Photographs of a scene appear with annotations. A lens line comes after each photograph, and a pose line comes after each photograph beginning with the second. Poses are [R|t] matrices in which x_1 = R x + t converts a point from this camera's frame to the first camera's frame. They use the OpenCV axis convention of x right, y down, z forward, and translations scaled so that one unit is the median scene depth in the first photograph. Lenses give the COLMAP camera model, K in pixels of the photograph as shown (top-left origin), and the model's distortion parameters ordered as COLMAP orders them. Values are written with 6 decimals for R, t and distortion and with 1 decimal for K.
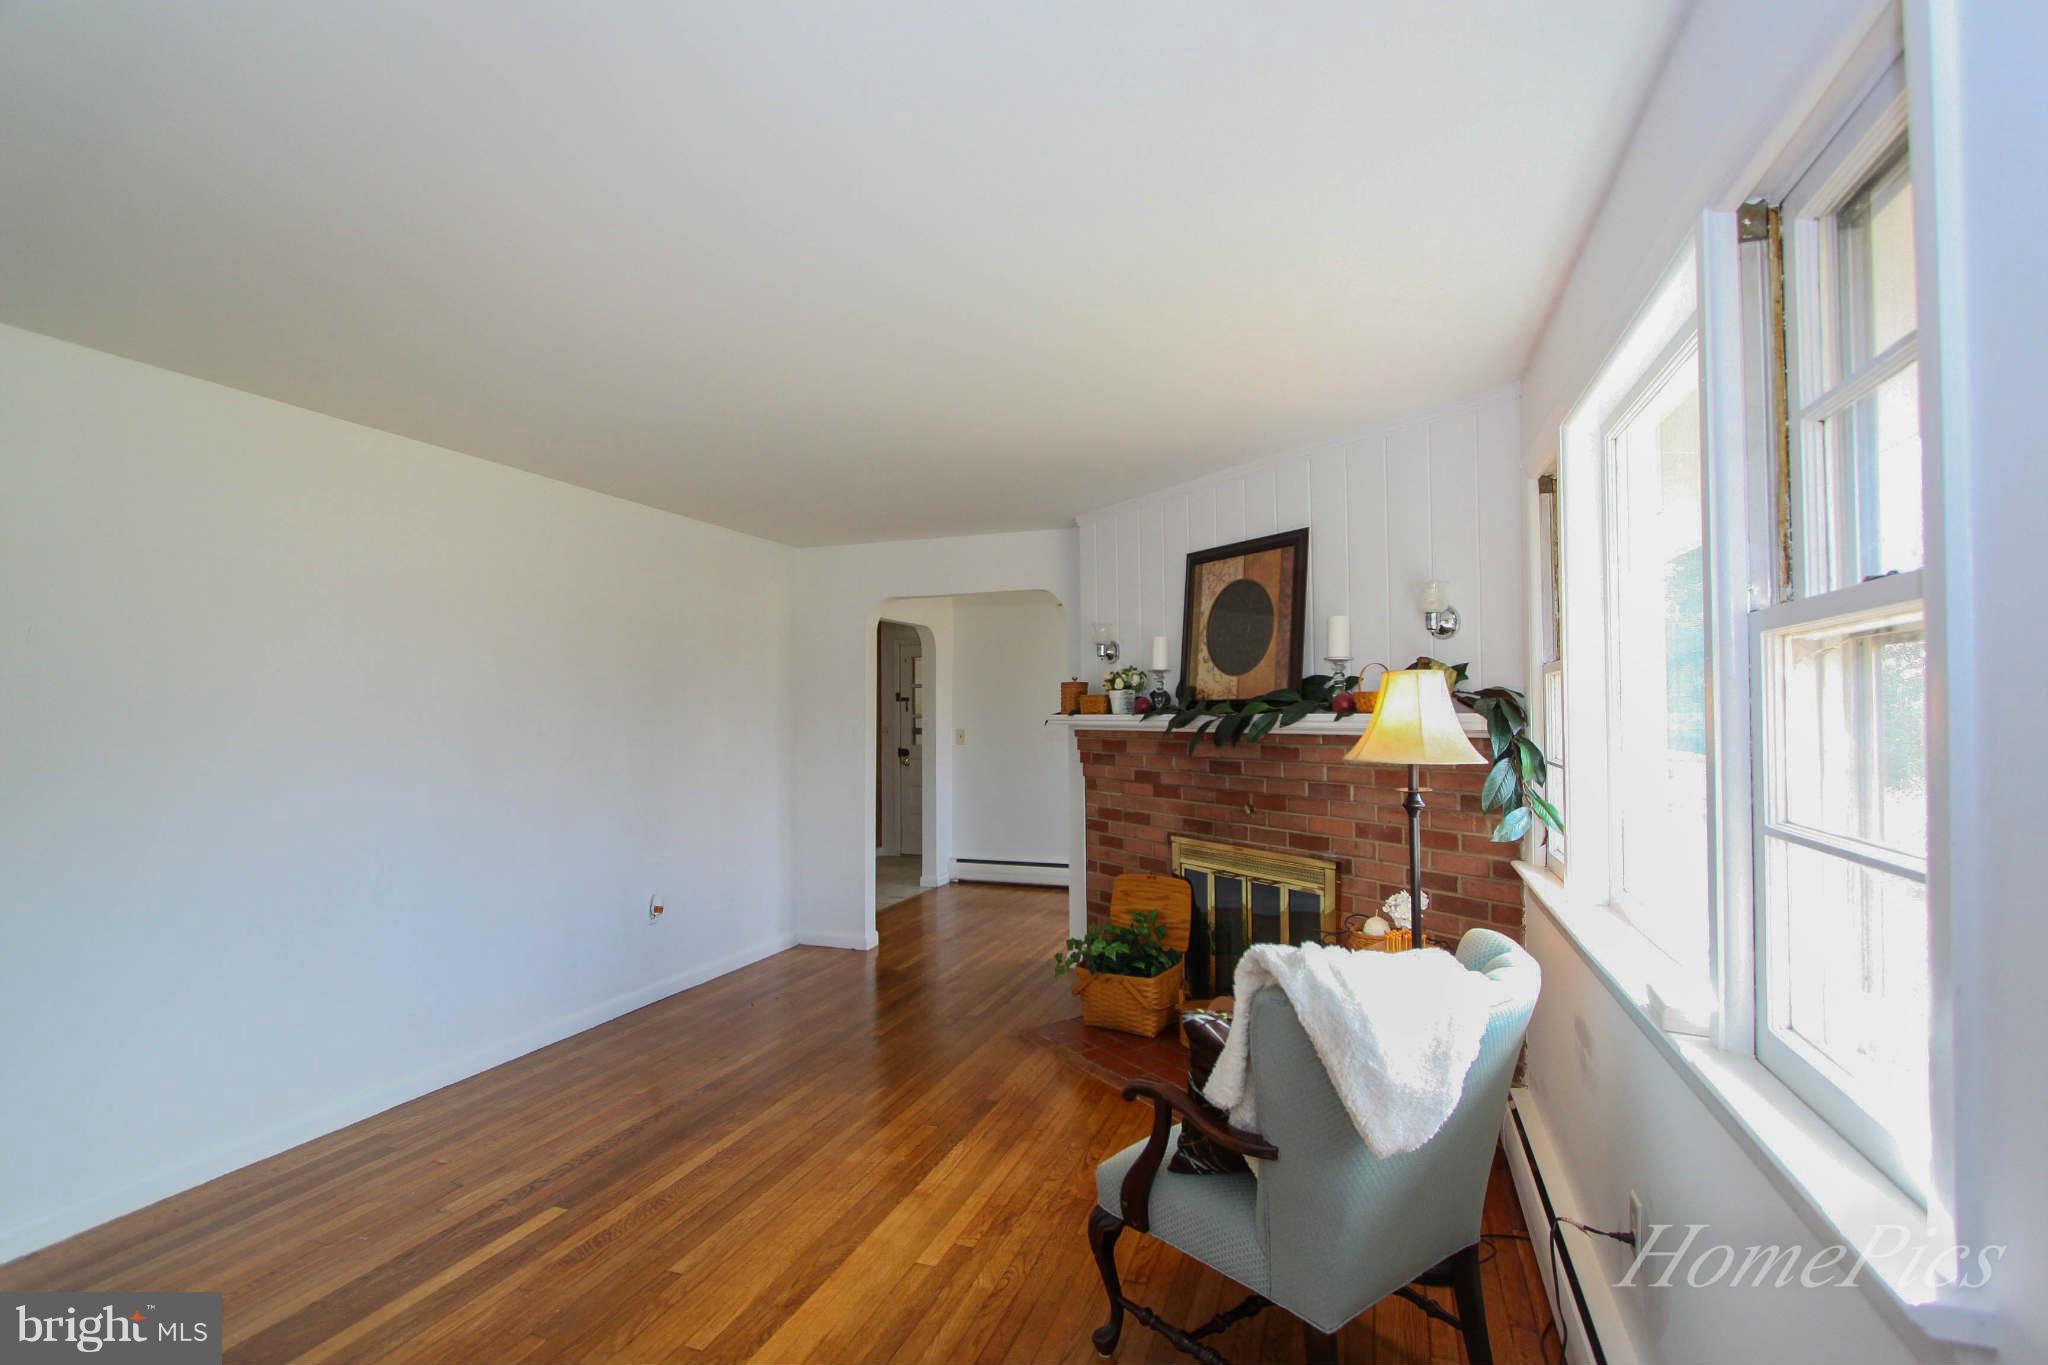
lens RADIAL K [[938.8, 0, 1028.8], [0, 938.8, 691.0], [0, 0, 1]] dist [-0.023174, 0.003259]
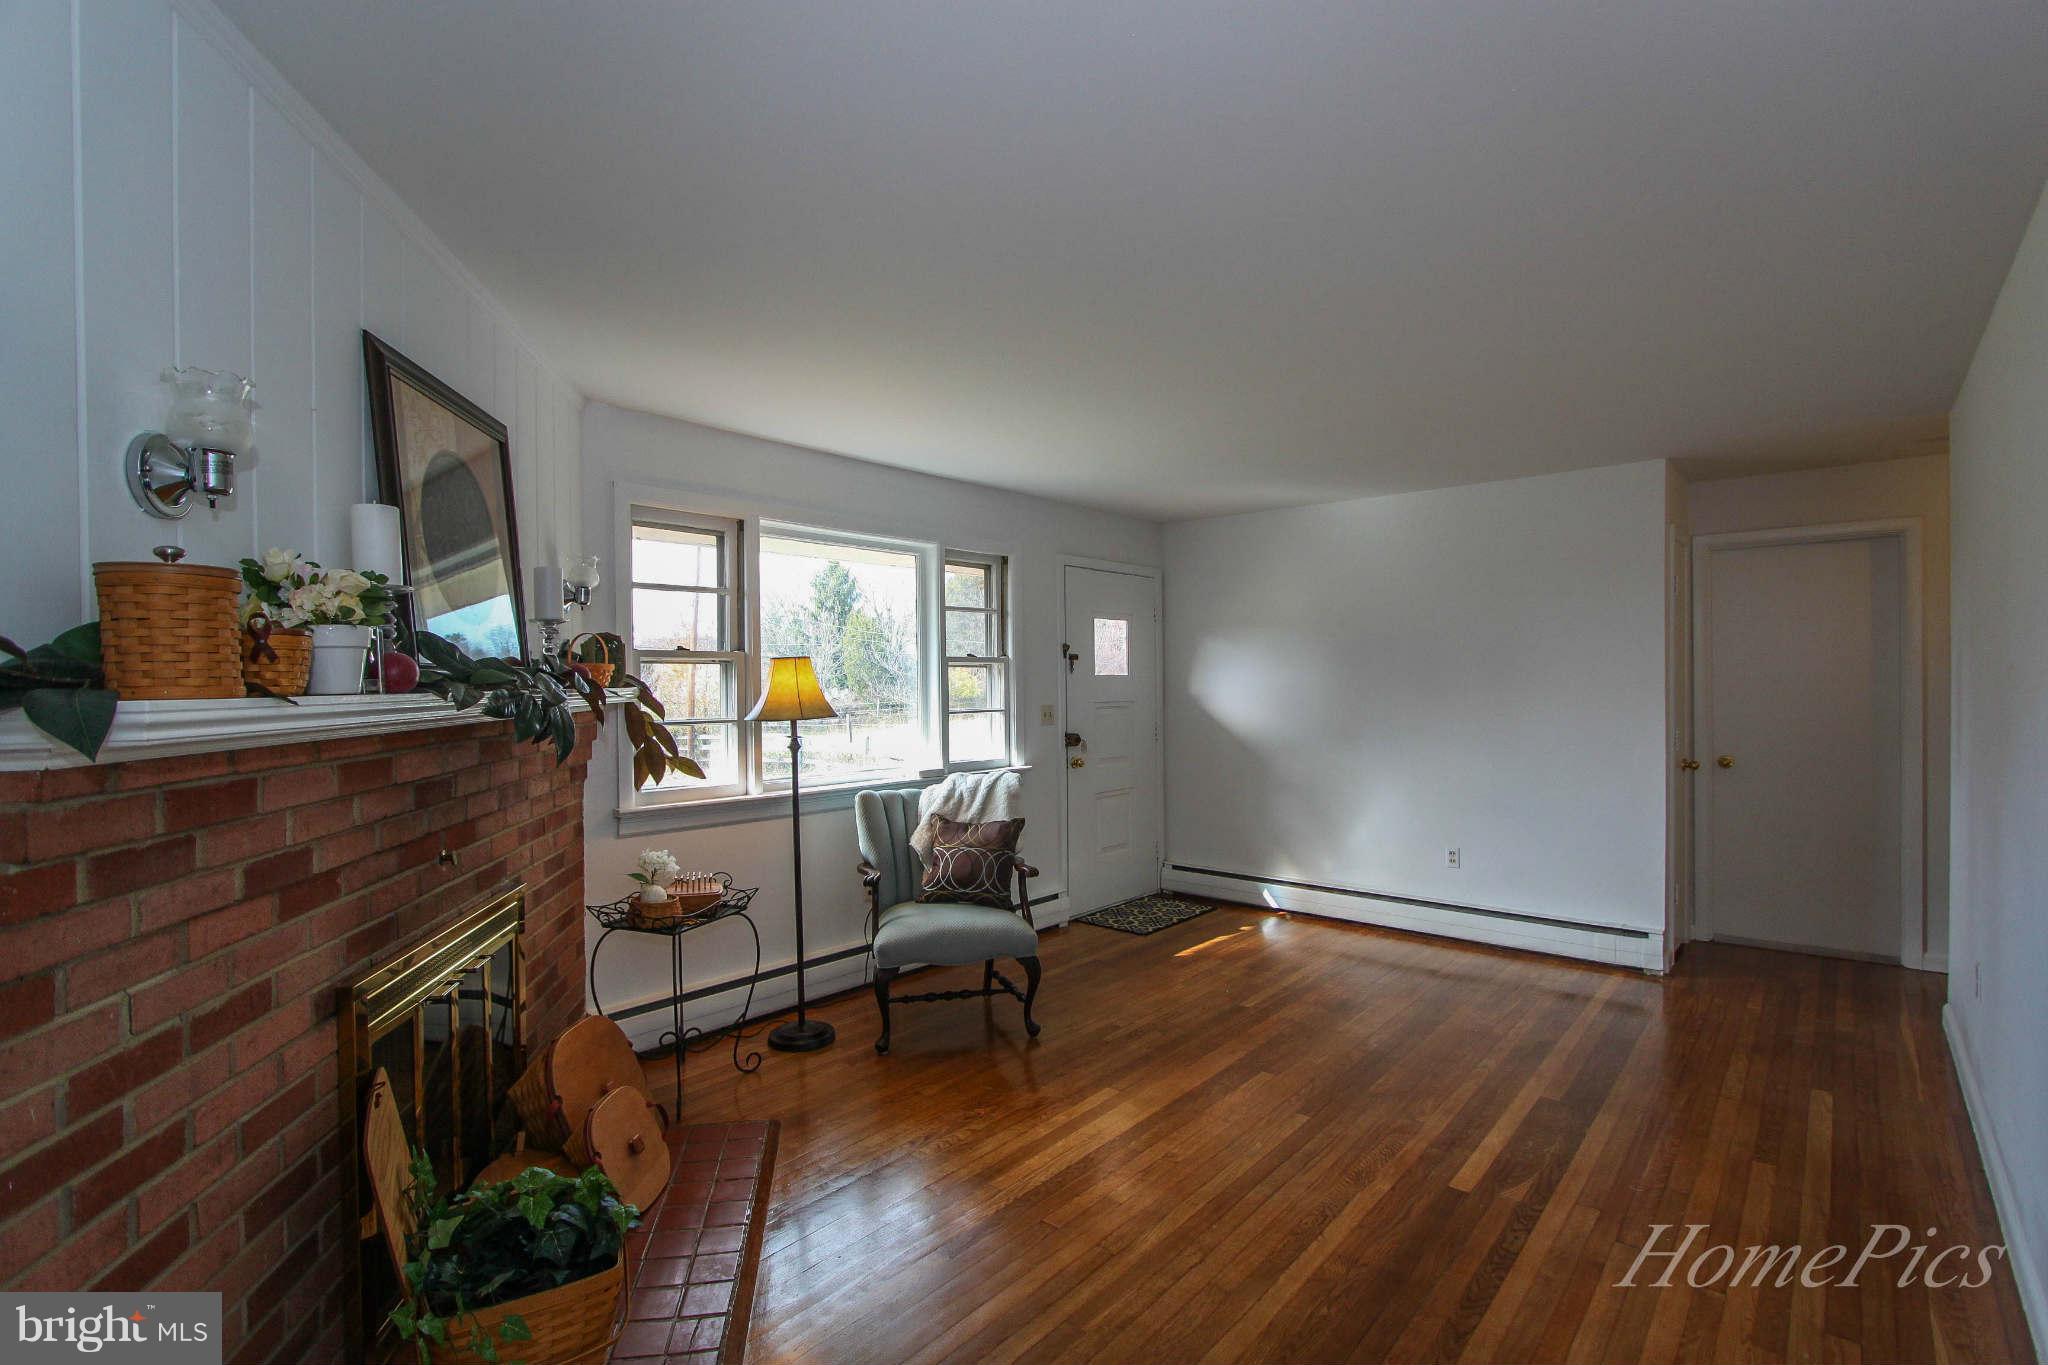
lens RADIAL K [[985.7, 0, 993.0], [0, 985.7, 694.1], [0, 0, 1]] dist [-0.020681, 0.002411]
pose [[-0.920536, 0.011734, 0.390482, -0.310102], [0.007508, 0.999896, -0.012348, 0.035799], [-0.390586, -0.008435, -0.920528, 1.436510]]
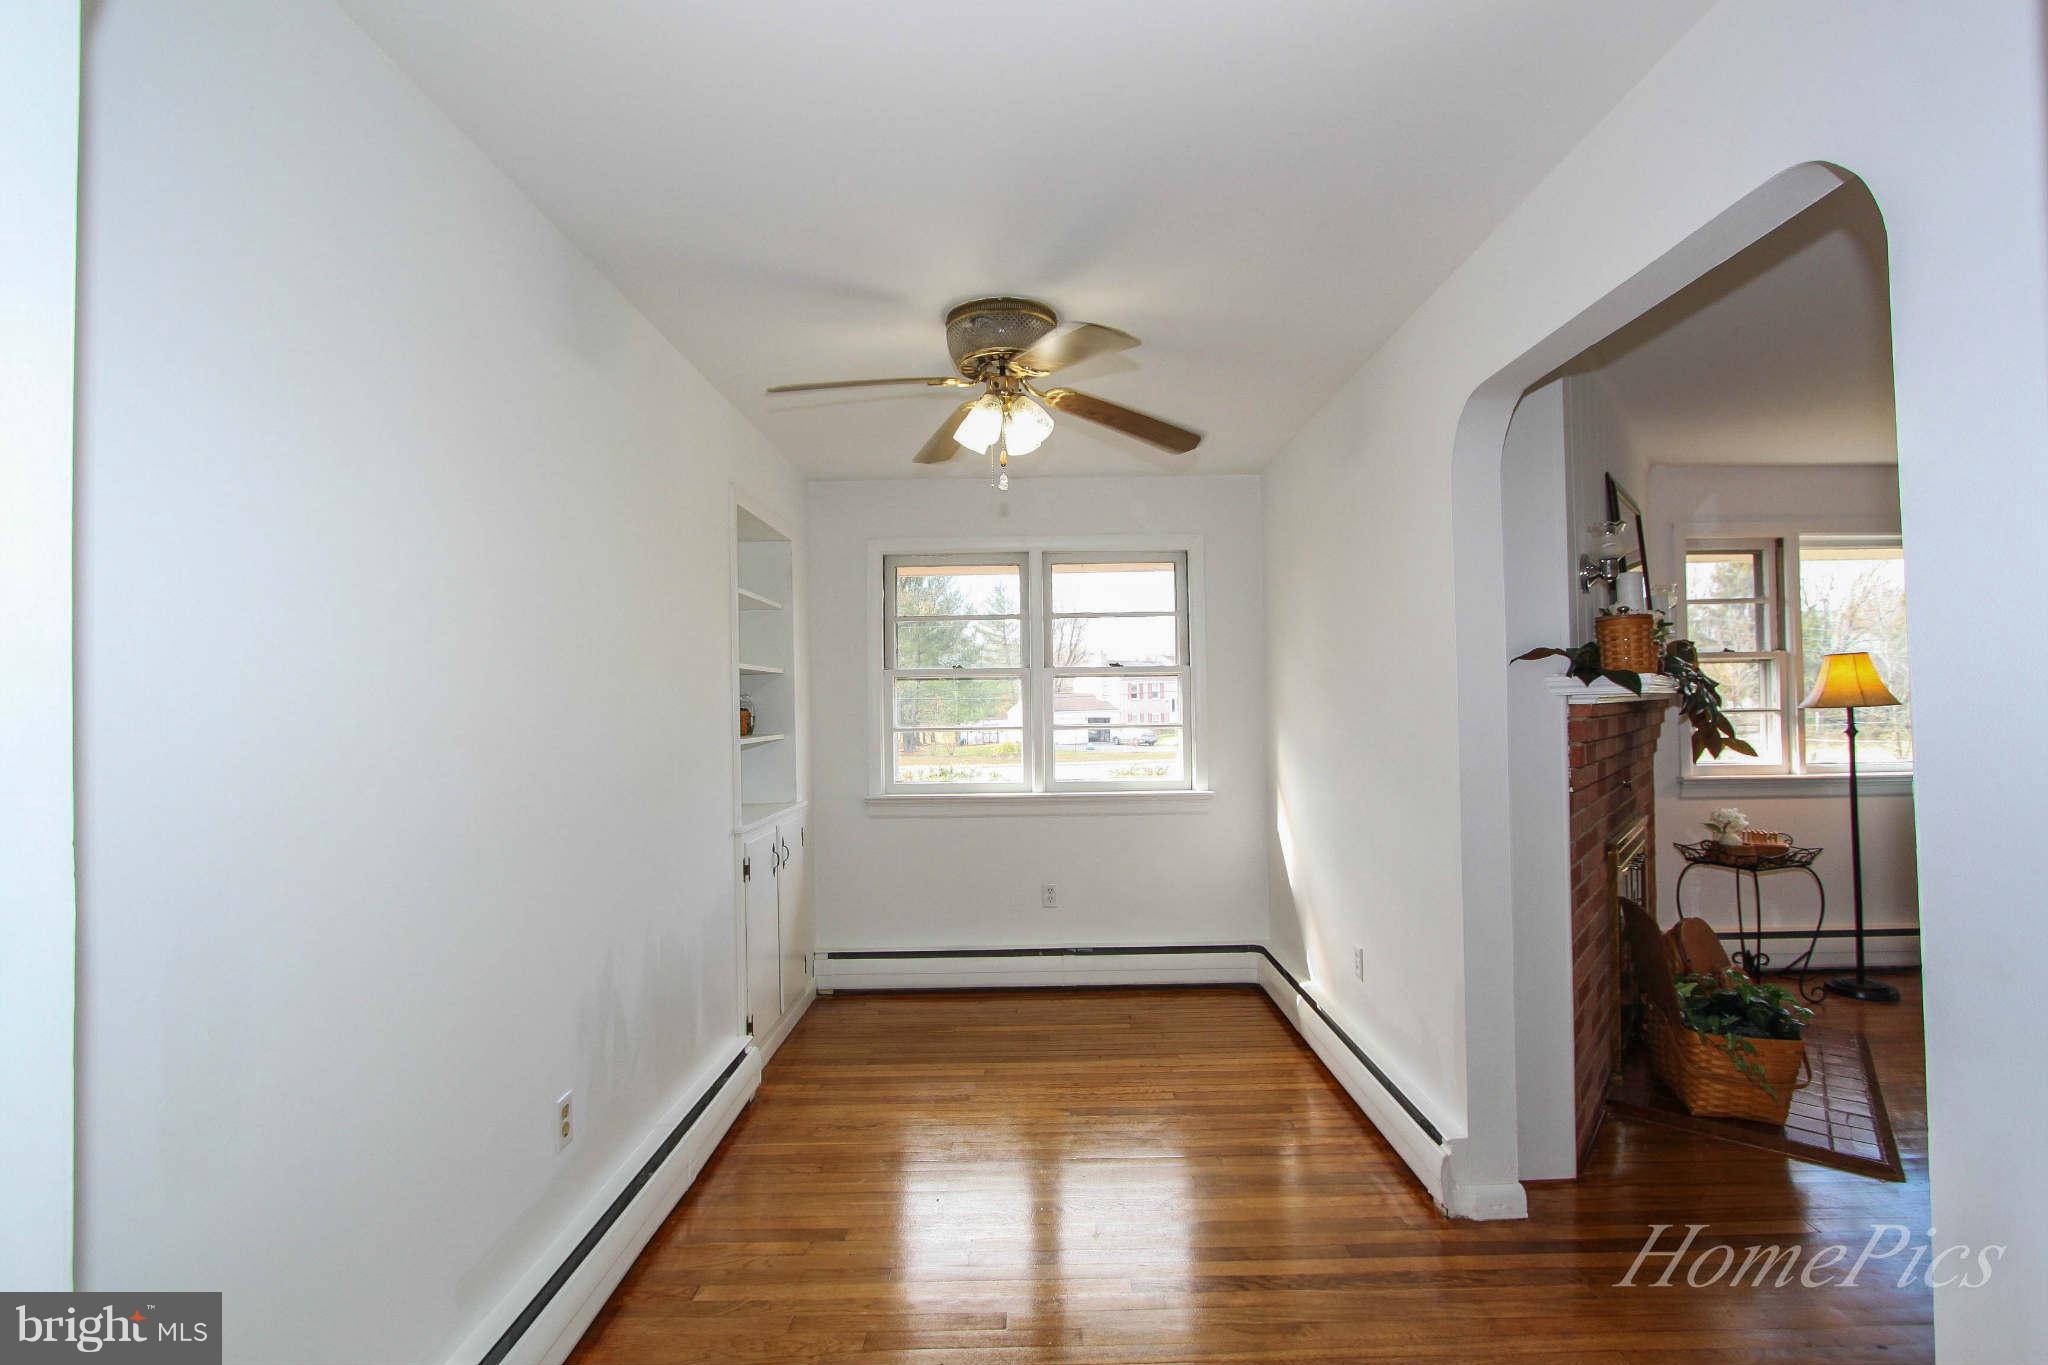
lens RADIAL K [[938.8, 0, 1033.5], [0, 938.8, 680.0], [0, 0, 1]] dist [-0.023174, 0.003259]
pose [[-0.327668, 0.042303, 0.943845, -0.580493], [0.001027, 0.999012, -0.044419, 0.093934], [-0.944792, -0.013585, -0.327388, 2.313862]]
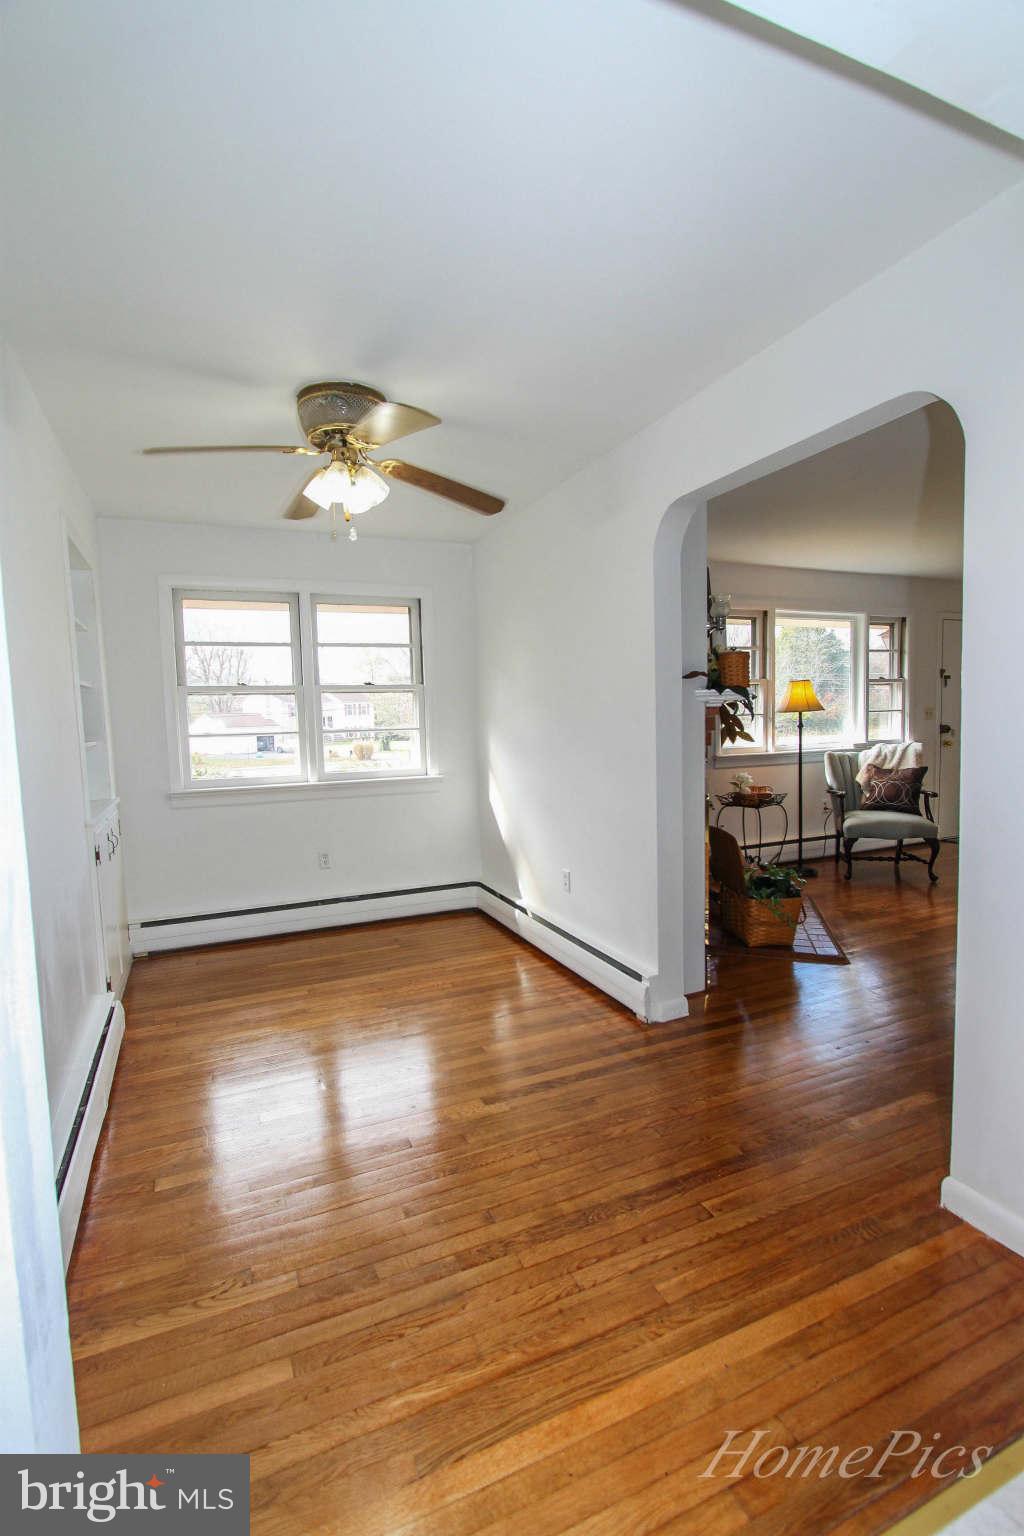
lens RADIAL K [[704.1, 0, 509.7], [0, 704.1, 772.2], [0, 0, 1]] dist [-0.023174, 0.003259]
pose [[-0.676304, -0.030009, 0.736011, -0.455586], [0.020126, 0.998044, 0.059186, 0.117178], [-0.736348, 0.054840, -0.674377, 2.611621]]
